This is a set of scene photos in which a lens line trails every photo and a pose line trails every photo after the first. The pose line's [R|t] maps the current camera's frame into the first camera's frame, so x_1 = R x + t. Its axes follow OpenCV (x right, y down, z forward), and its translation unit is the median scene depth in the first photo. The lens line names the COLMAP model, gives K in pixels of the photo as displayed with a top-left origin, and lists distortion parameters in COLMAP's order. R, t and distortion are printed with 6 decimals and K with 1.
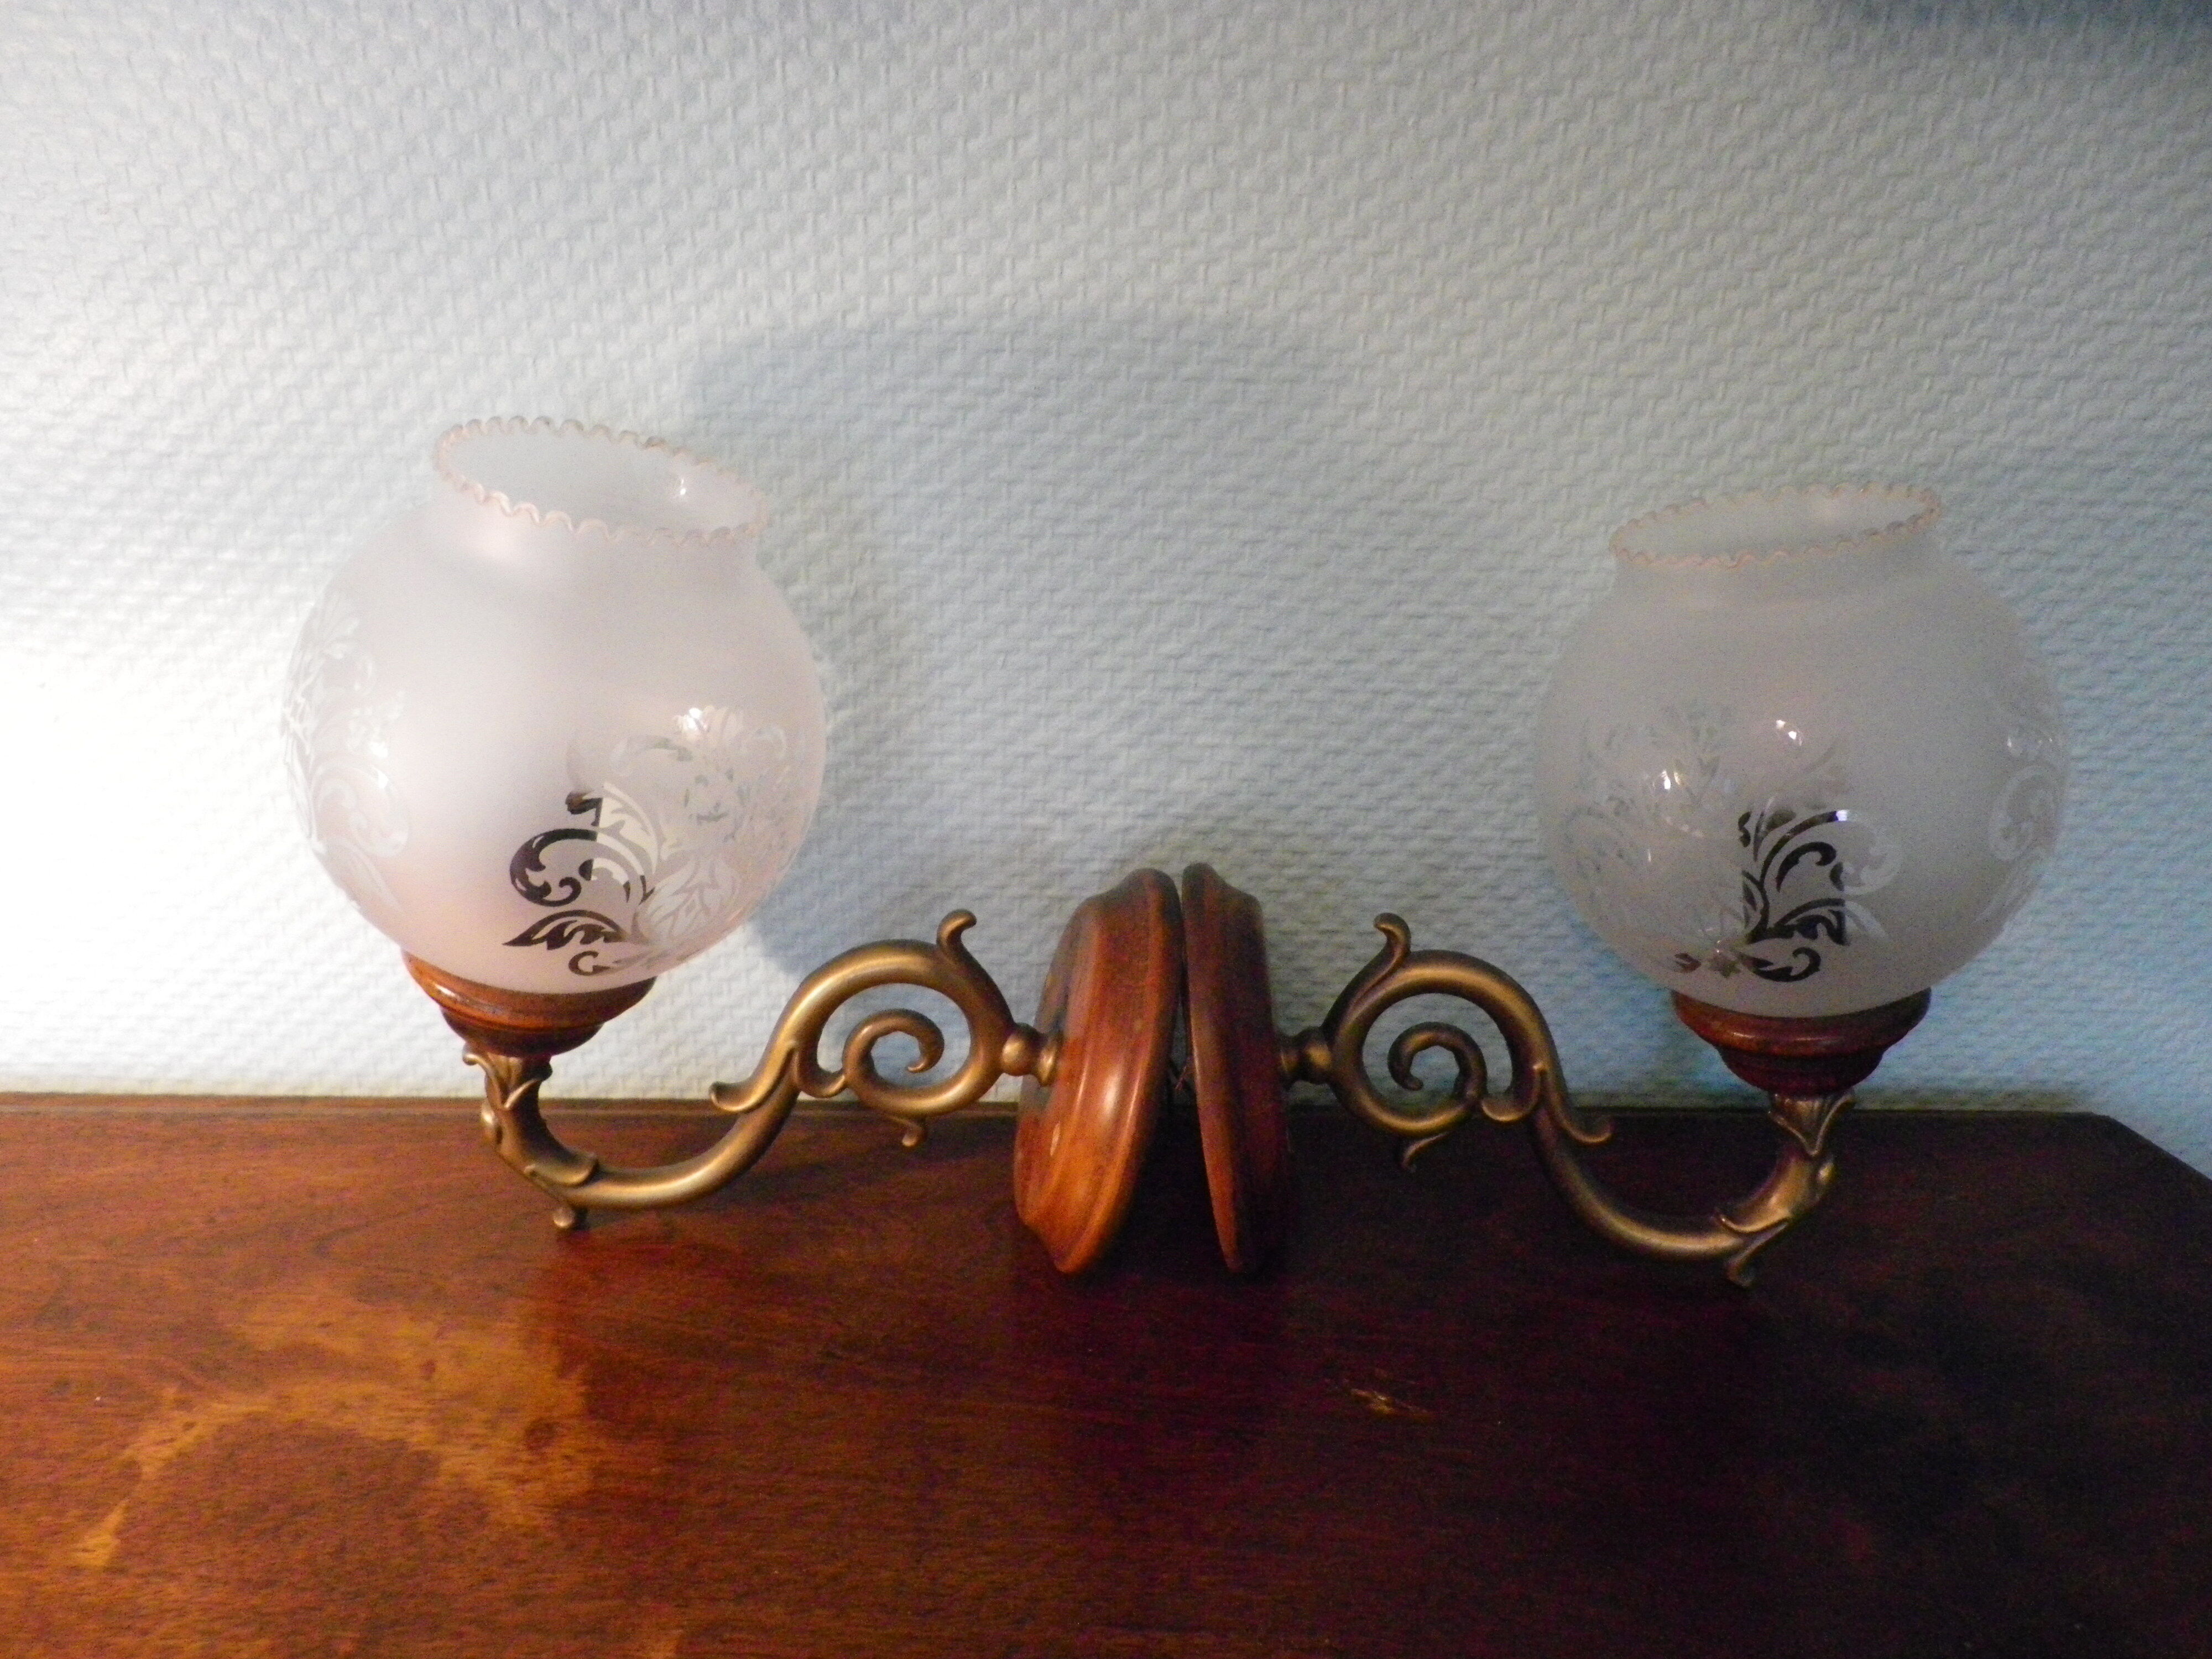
lens RADIAL K [[1705.1, 0, 1106.0], [0, 1705.1, 829.5], [0, 0, 1]] dist [0.000502, 0.001762]
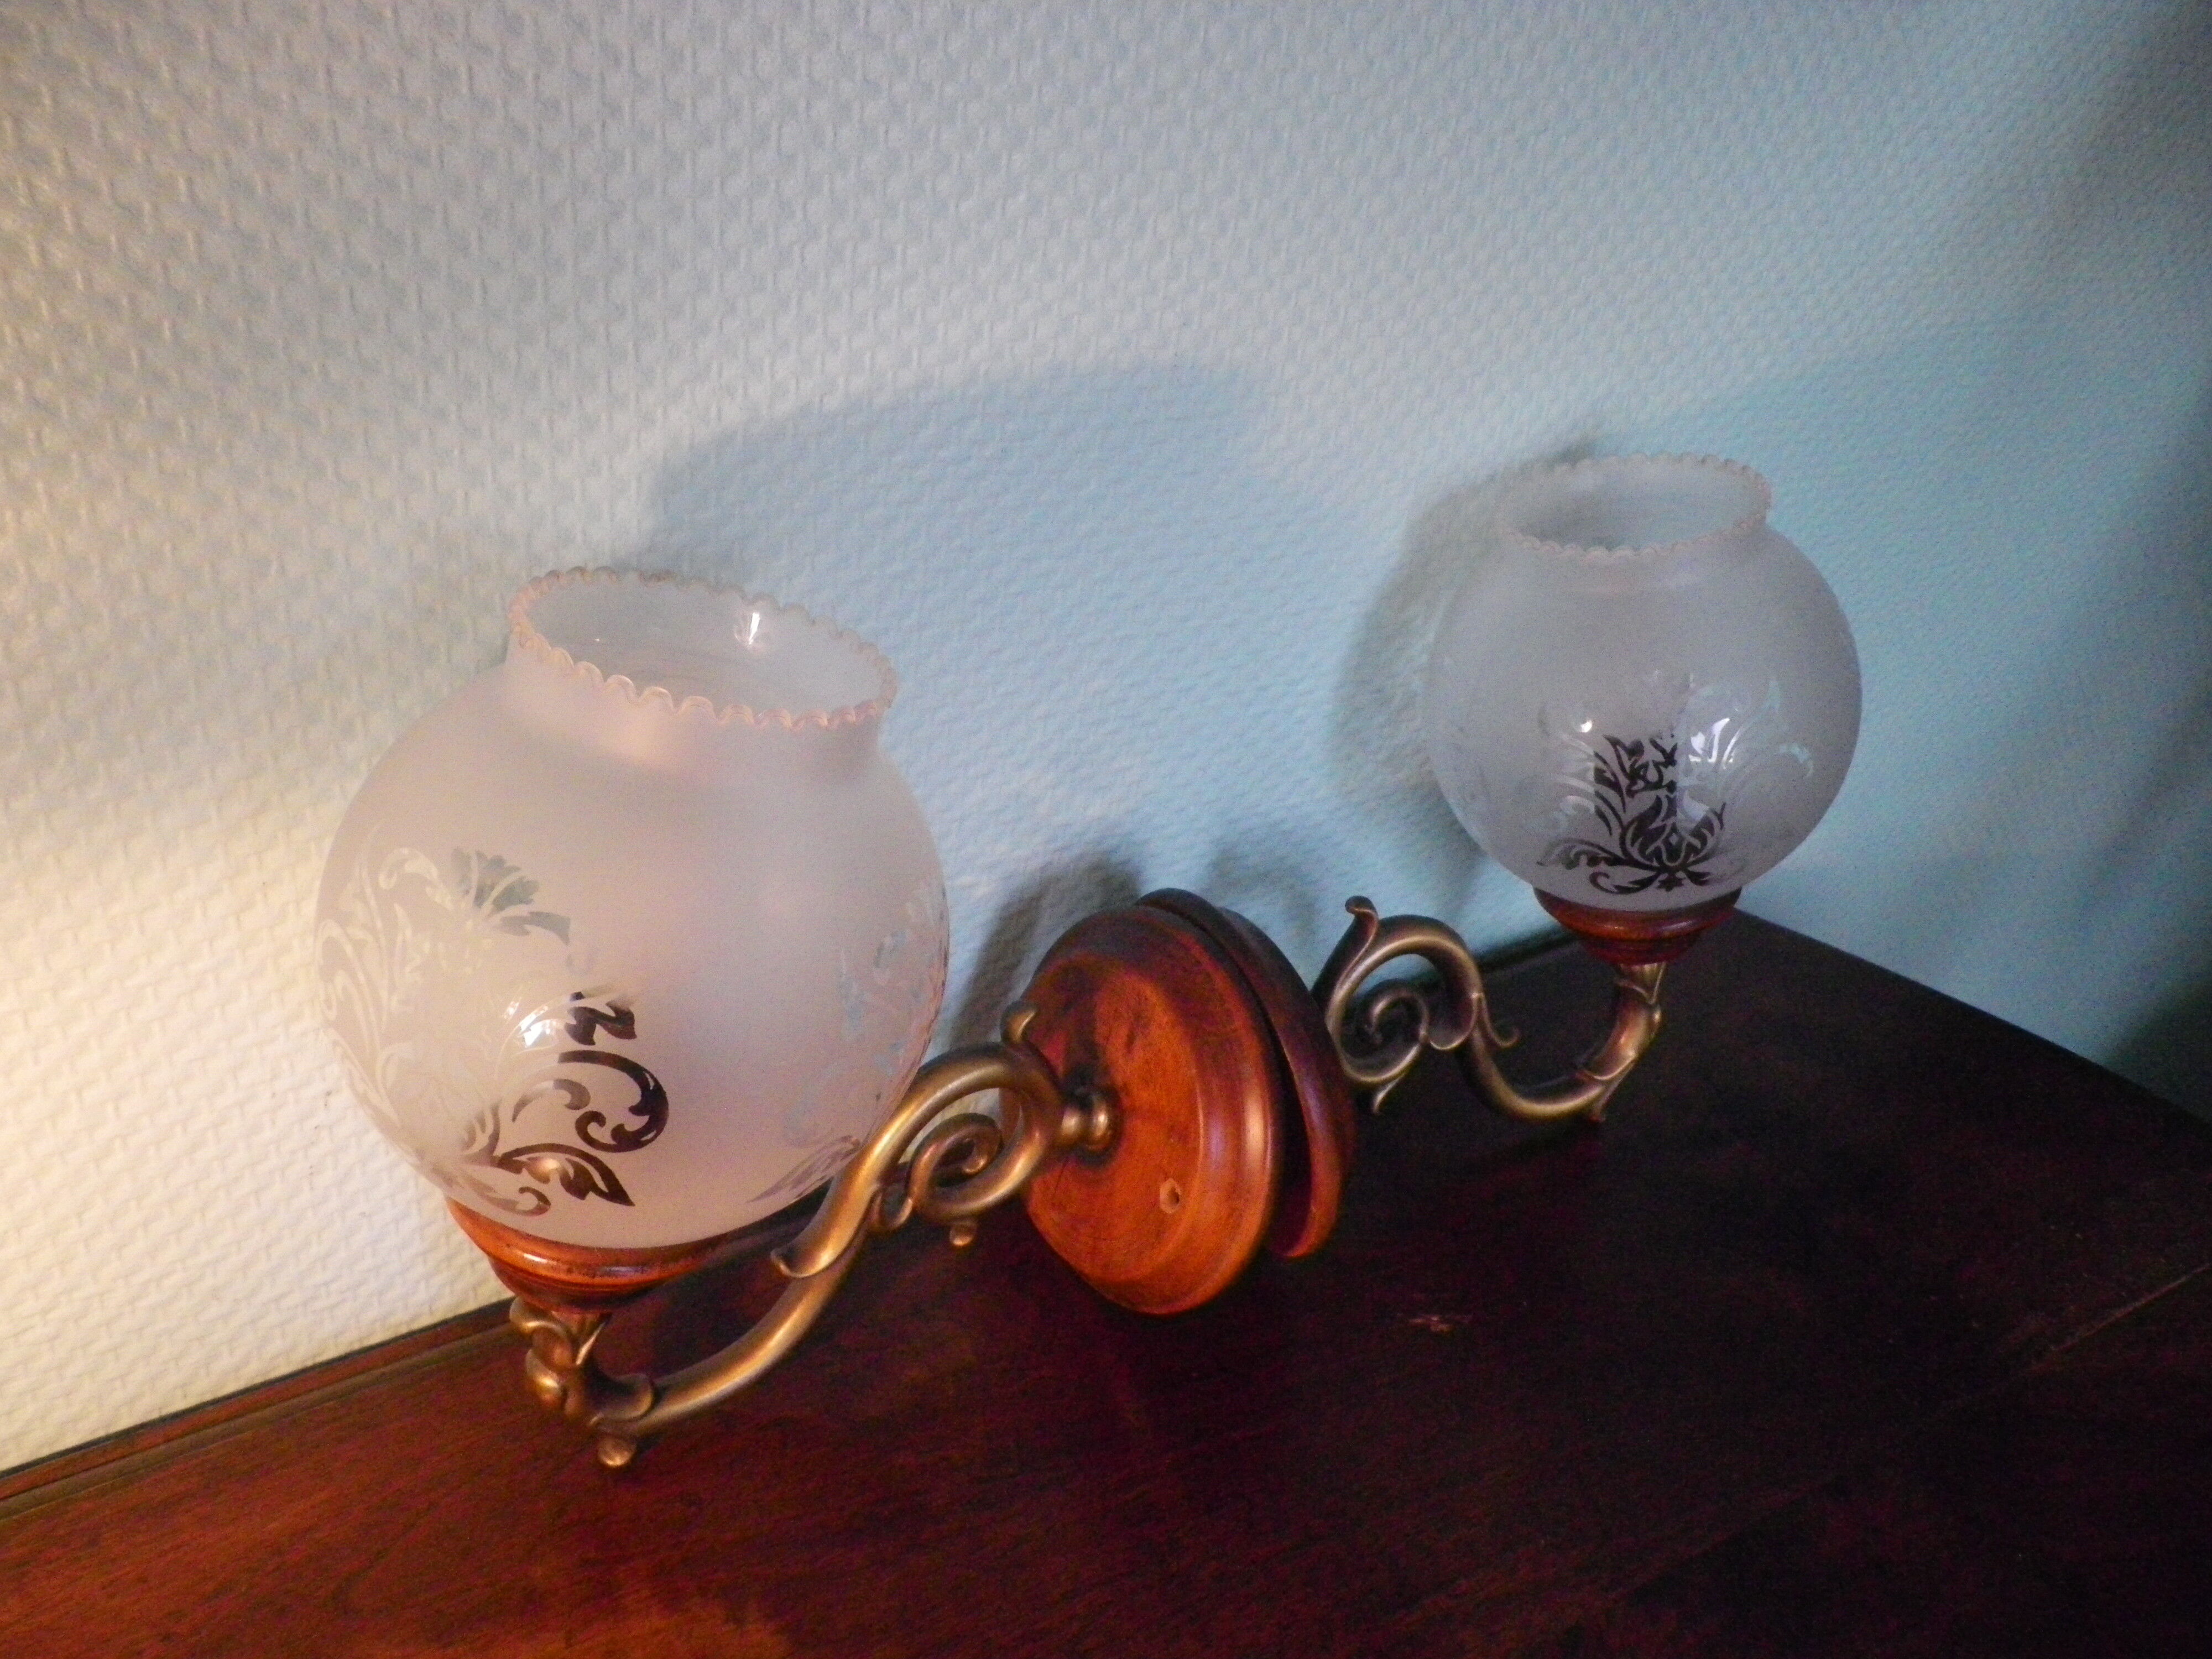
lens RADIAL K [[1694.2, 0, 1106.0], [0, 1694.2, 829.5], [0, 0, 1]] dist [0.004782, -0.005643]
pose [[0.855272, -0.221141, 0.468621, -0.497352], [0.176013, 0.974573, 0.138660, -0.181471], [-0.487369, -0.036108, 0.872449, 0.150263]]
